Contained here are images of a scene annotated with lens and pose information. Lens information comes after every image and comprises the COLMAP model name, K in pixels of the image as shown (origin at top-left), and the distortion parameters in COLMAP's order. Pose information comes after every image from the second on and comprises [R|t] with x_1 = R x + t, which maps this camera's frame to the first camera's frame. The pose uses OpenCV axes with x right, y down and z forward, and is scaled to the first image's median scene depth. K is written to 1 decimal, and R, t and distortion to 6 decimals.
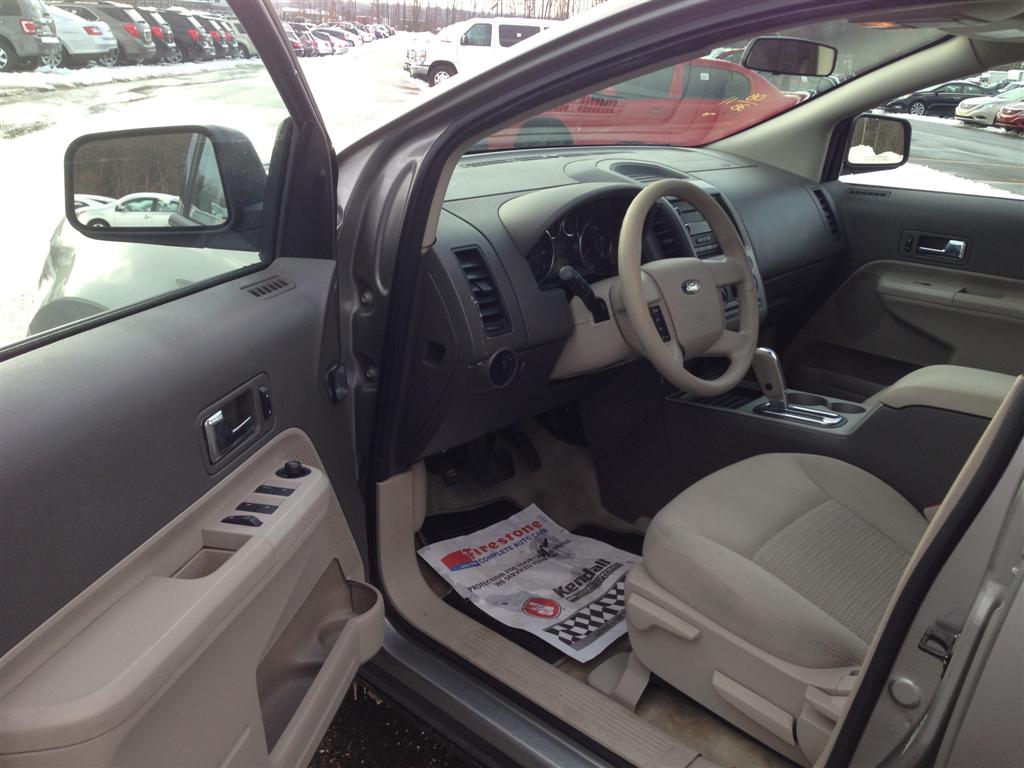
lens RADIAL K [[934.8, 0, 517.4], [0, 934.8, 381.4], [0, 0, 1]] dist [0.141394, -0.212412]
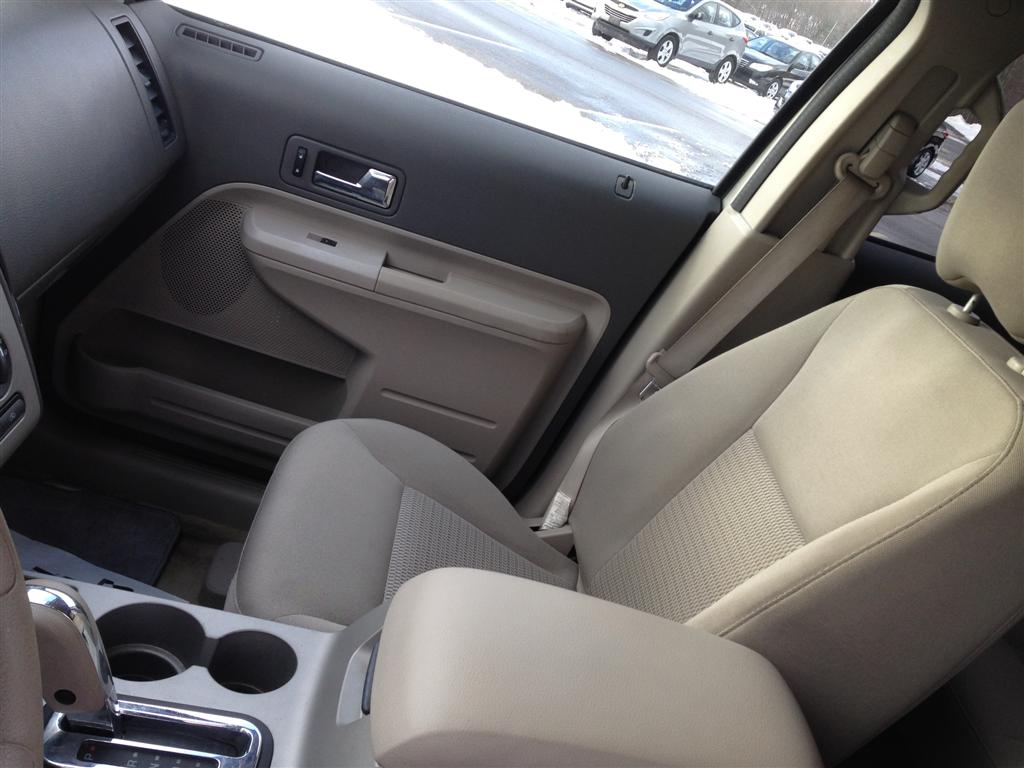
lens RADIAL K [[919.4, 0, 512.0], [0, 919.4, 384.0], [0, 0, 1]] dist [0.144029, -0.191726]
pose [[0.732029, -0.108749, 0.672538, 0.128803], [-0.078345, 0.967191, 0.241670, -0.162424], [-0.676754, -0.229599, 0.699492, 0.522274]]
